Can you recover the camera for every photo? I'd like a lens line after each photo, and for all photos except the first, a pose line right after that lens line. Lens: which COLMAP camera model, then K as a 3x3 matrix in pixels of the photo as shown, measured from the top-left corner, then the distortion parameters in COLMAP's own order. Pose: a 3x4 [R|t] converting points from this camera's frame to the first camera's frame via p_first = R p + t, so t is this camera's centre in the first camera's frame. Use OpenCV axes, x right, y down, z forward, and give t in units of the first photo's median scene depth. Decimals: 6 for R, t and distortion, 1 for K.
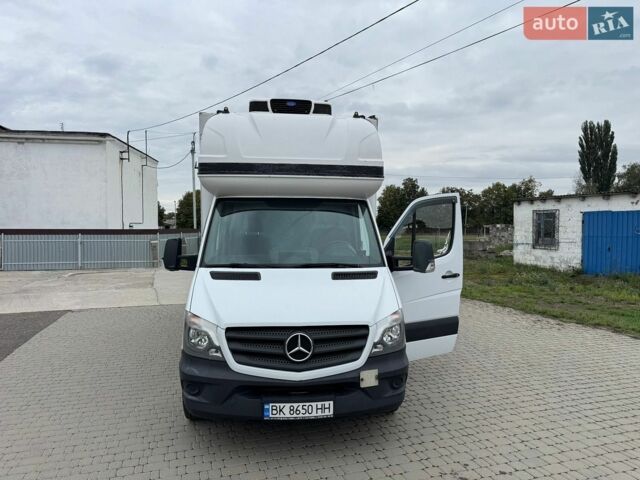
lens RADIAL K [[454.8, 0, 321.0], [0, 454.8, 234.4], [0, 0, 1]] dist [0.048828, -0.053919]
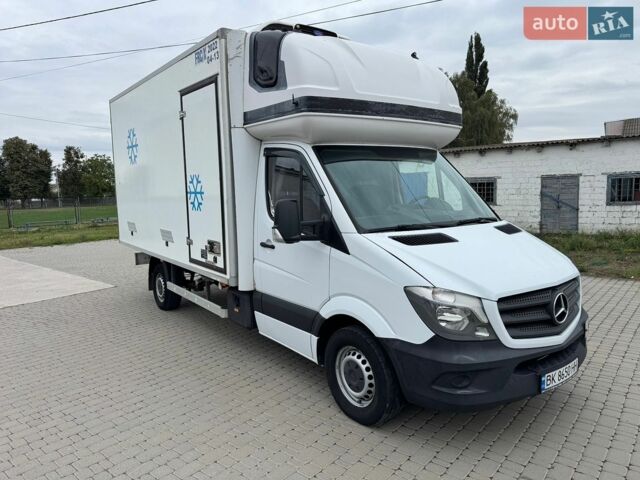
lens RADIAL K [[454.8, 0, 318.4], [0, 454.8, 245.2], [0, 0, 1]] dist [0.048828, -0.053919]
pose [[0.852876, -0.087425, 0.514742, -0.652916], [0.038598, 0.993741, 0.104826, 0.007736], [-0.520685, -0.069535, 0.850913, 0.348035]]
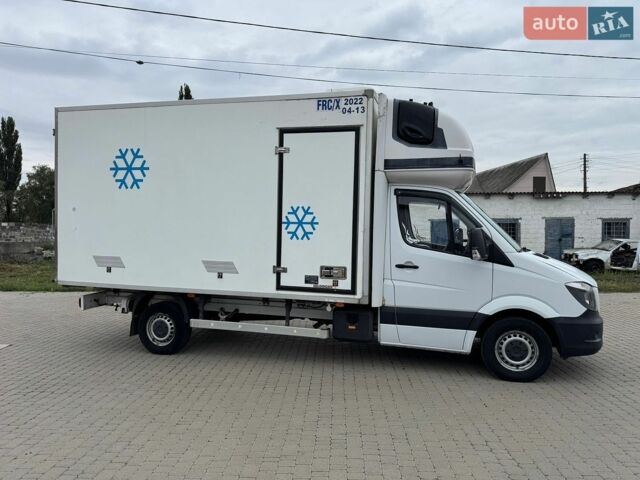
lens RADIAL K [[454.8, 0, 322.3], [0, 454.8, 238.6], [0, 0, 1]] dist [0.048828, -0.053919]
pose [[0.345656, -0.027210, 0.937967, -1.191105], [0.019508, 0.999572, 0.021809, 0.003754], [-0.938158, 0.010760, 0.346039, 0.802622]]
